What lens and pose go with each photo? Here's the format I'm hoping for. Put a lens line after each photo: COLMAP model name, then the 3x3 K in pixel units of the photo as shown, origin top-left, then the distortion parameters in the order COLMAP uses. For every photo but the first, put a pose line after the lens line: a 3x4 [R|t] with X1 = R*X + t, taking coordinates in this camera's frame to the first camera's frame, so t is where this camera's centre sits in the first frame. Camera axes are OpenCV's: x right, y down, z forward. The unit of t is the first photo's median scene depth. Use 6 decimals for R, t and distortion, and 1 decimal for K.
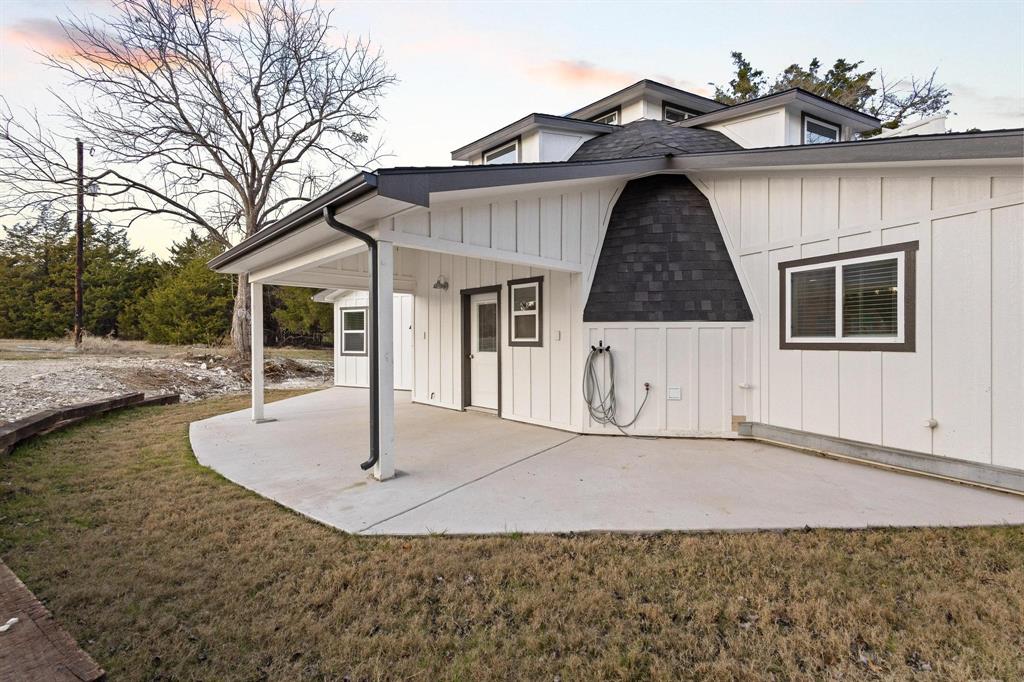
lens RADIAL K [[467.7, 0, 512.0], [0, 467.7, 341.0], [0, 0, 1]] dist [-0.002375, -0.000795]
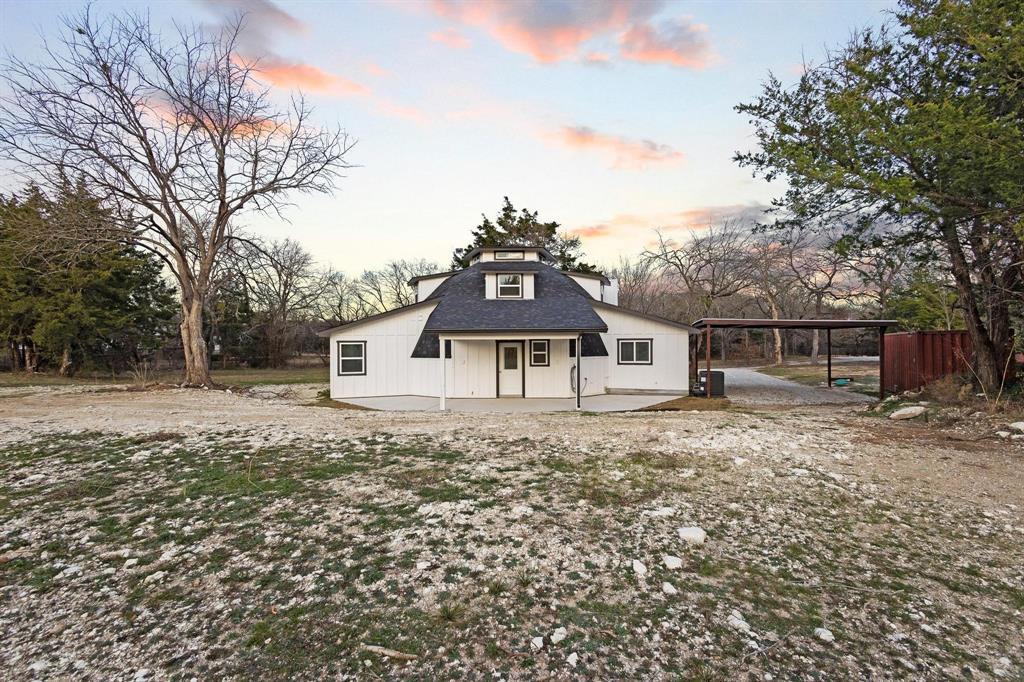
lens RADIAL K [[467.7, 0, 512.0], [0, 467.7, 341.0], [0, 0, 1]] dist [-0.002375, -0.000795]
pose [[0.676487, -0.004429, 0.736441, -0.894856], [0.006380, 0.999980, 0.000154, -0.059062], [-0.736427, 0.004594, 0.676502, -0.259706]]
